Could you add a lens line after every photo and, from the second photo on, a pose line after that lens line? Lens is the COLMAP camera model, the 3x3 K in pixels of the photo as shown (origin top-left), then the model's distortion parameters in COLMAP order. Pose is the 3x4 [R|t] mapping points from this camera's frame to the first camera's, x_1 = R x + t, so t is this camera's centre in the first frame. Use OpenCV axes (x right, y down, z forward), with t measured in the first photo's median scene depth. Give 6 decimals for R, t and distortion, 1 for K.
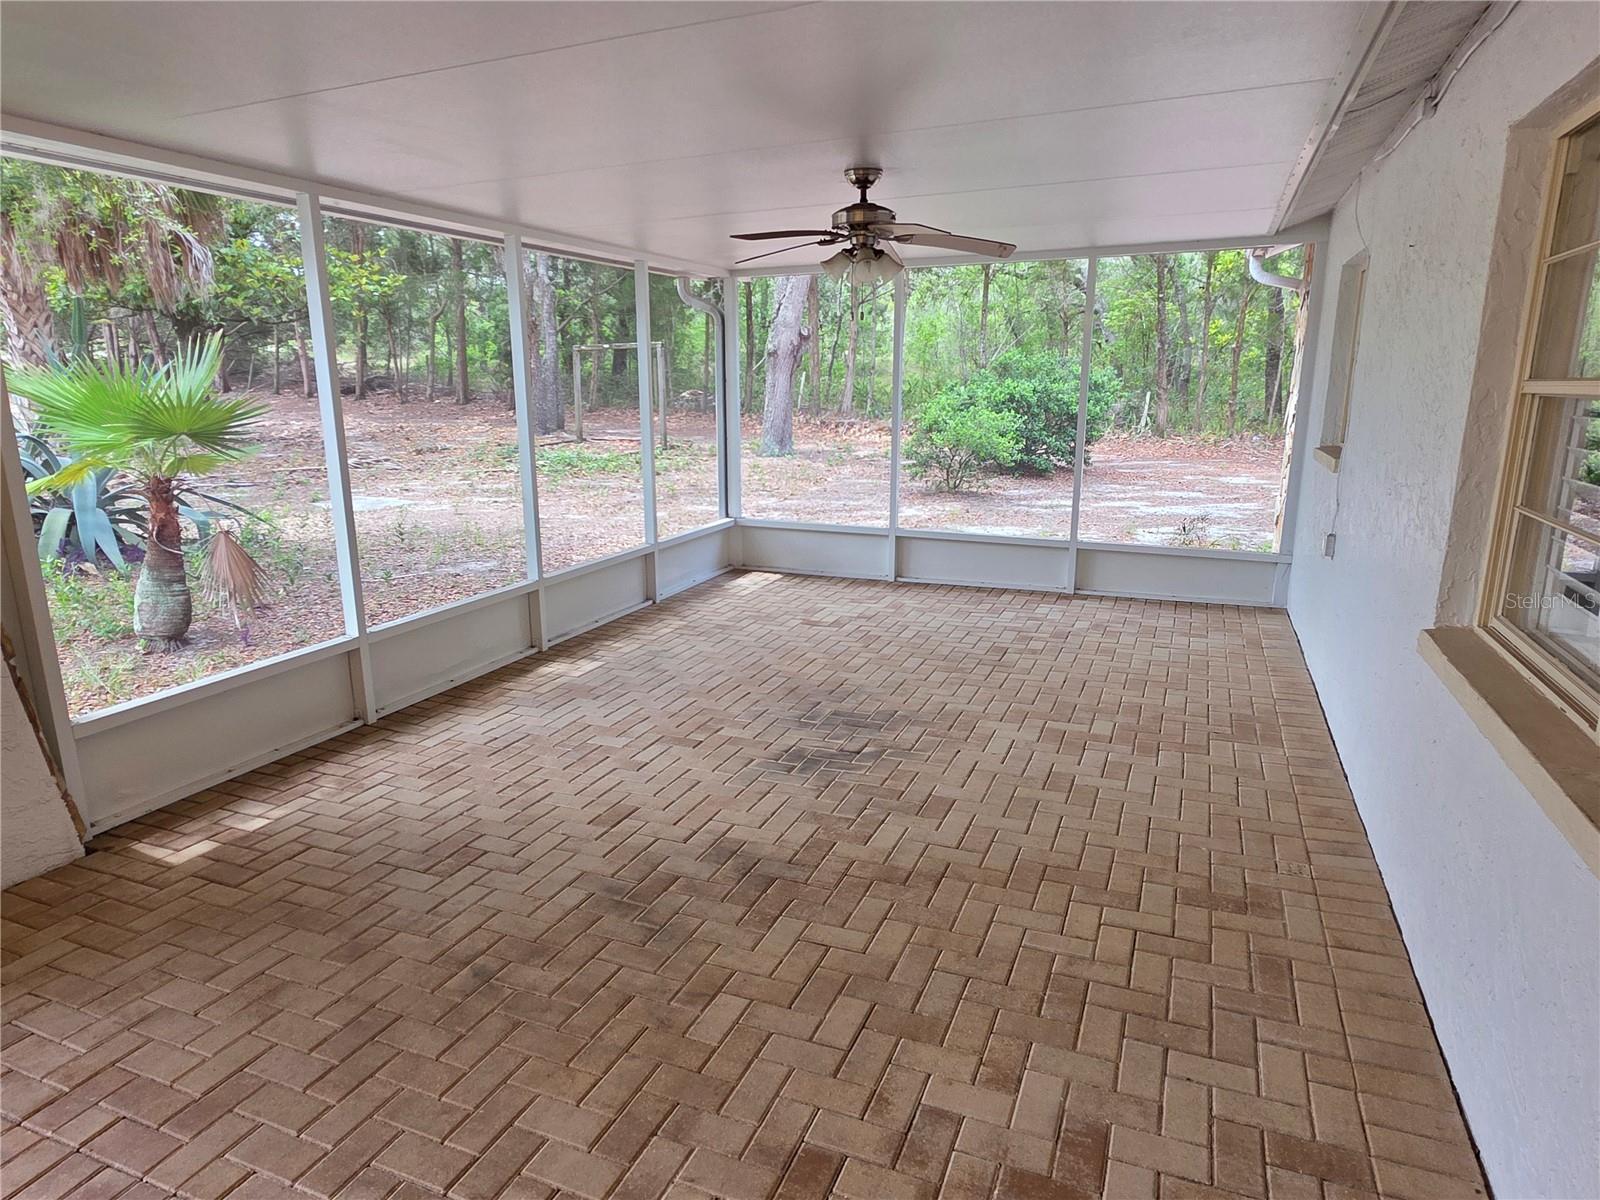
lens RADIAL K [[956.8, 0, 804.1], [0, 956.8, 595.0], [0, 0, 1]] dist [0.004603, 0.000621]
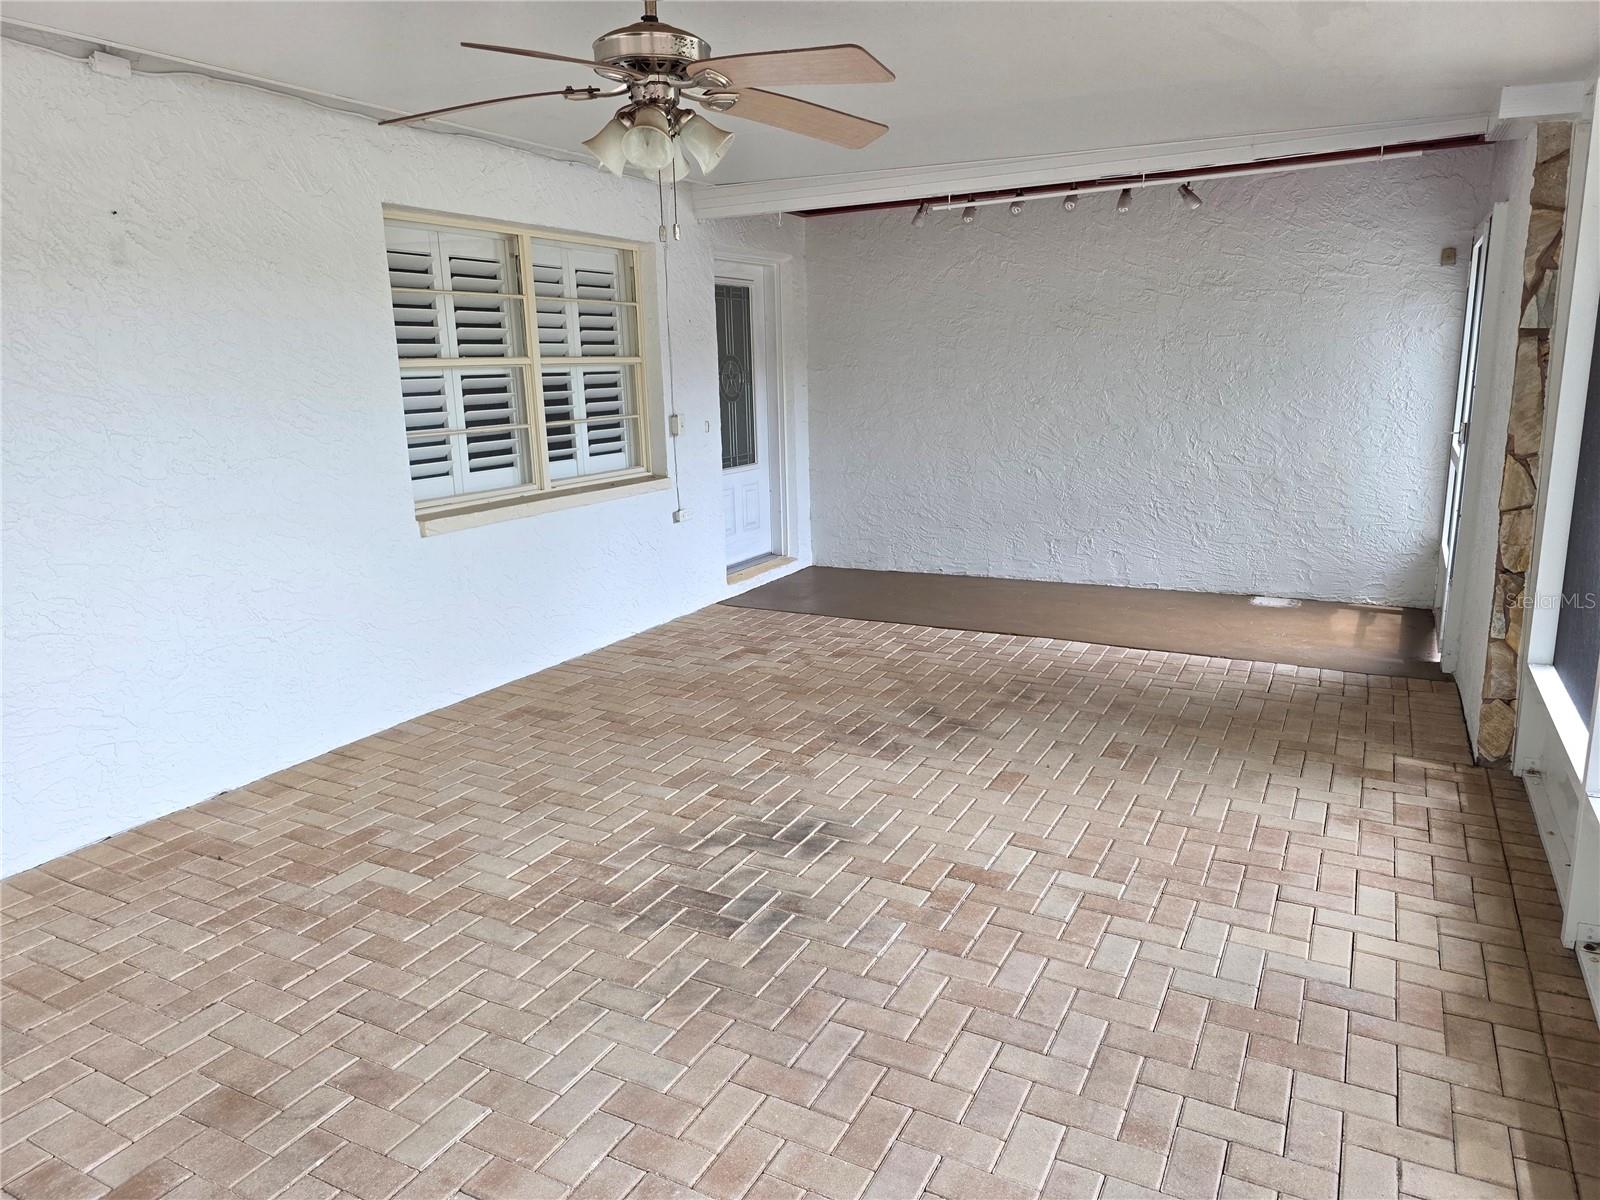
lens RADIAL K [[1063.3, 0, 796.5], [0, 1063.3, 606.2], [0, 0, 1]] dist [0.052052, -0.041073]
pose [[-0.994507, 0.002153, 0.104649, -0.077215], [0.047792, 0.898827, 0.435690, -0.347264], [-0.093124, 0.438298, -0.893992, 1.570133]]
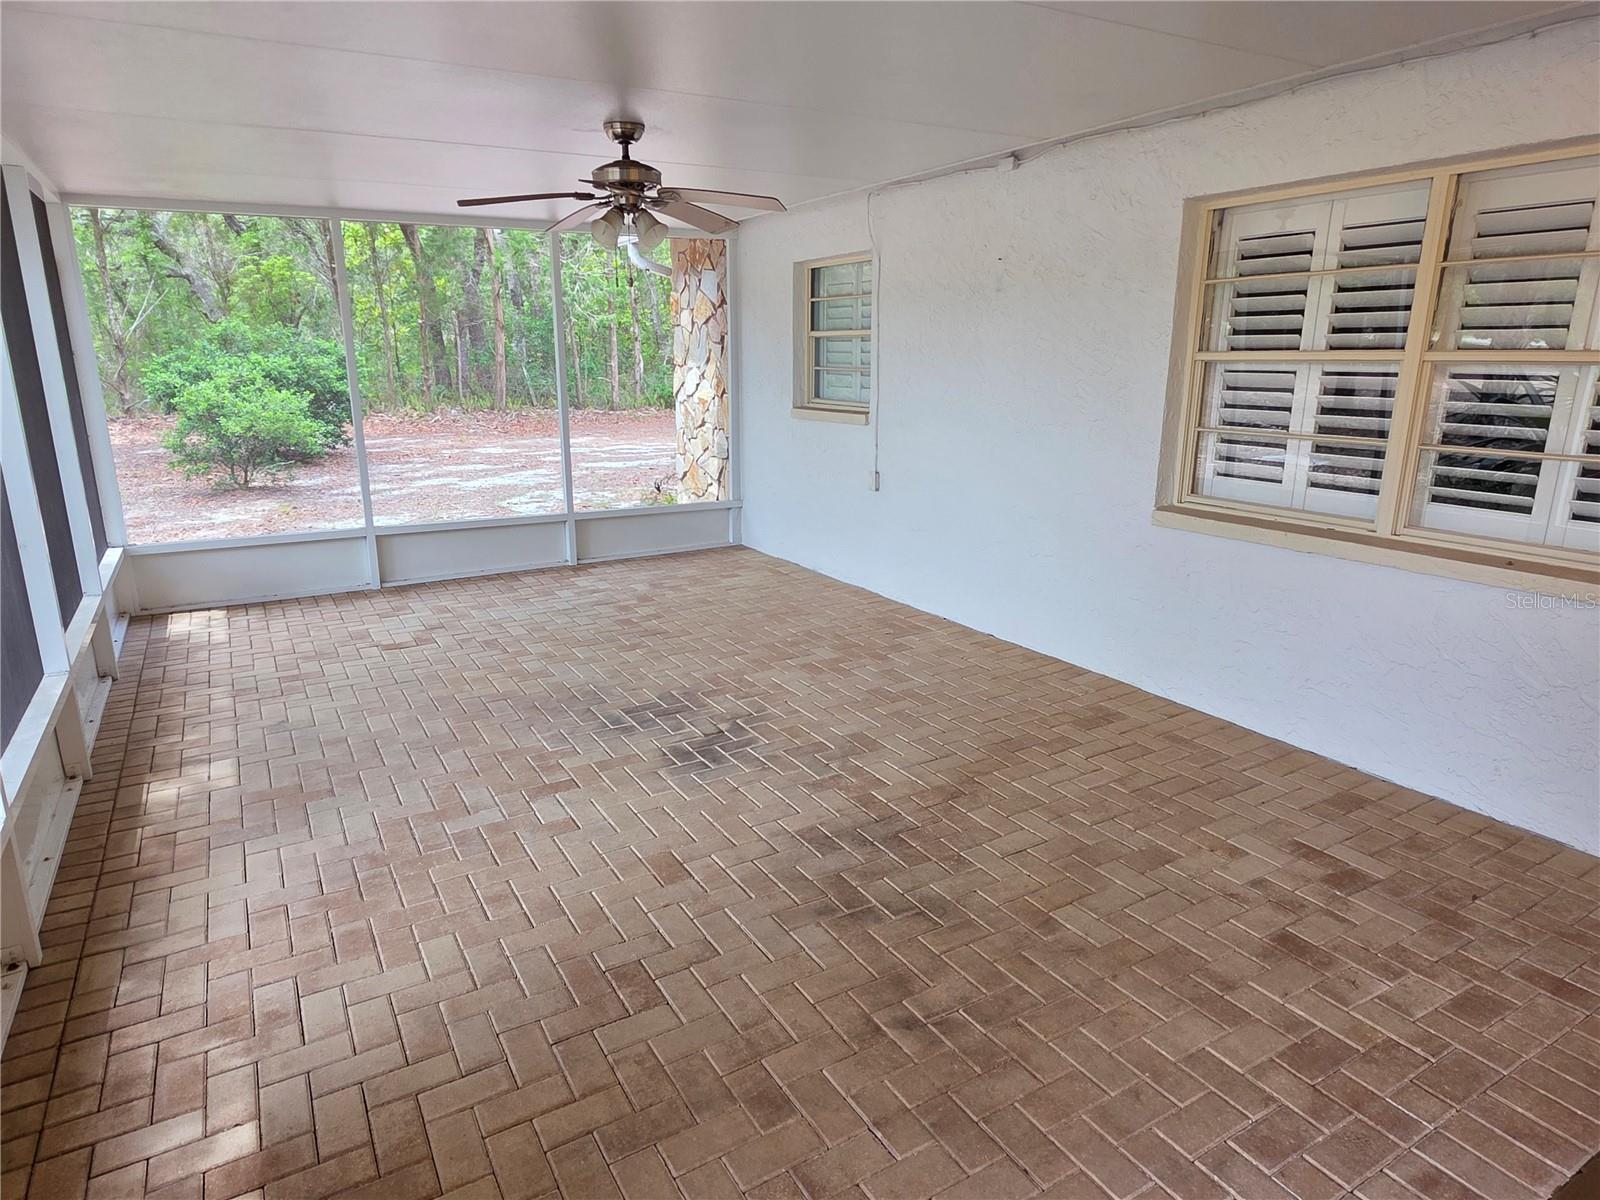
lens RADIAL K [[956.8, 0, 796.3], [0, 956.8, 596.6], [0, 0, 1]] dist [0.004603, 0.000621]
pose [[0.604922, -0.194370, 0.772198, -0.596618], [0.174438, 0.978543, 0.109657, -0.062587], [-0.776943, 0.068367, 0.625848, 0.296468]]
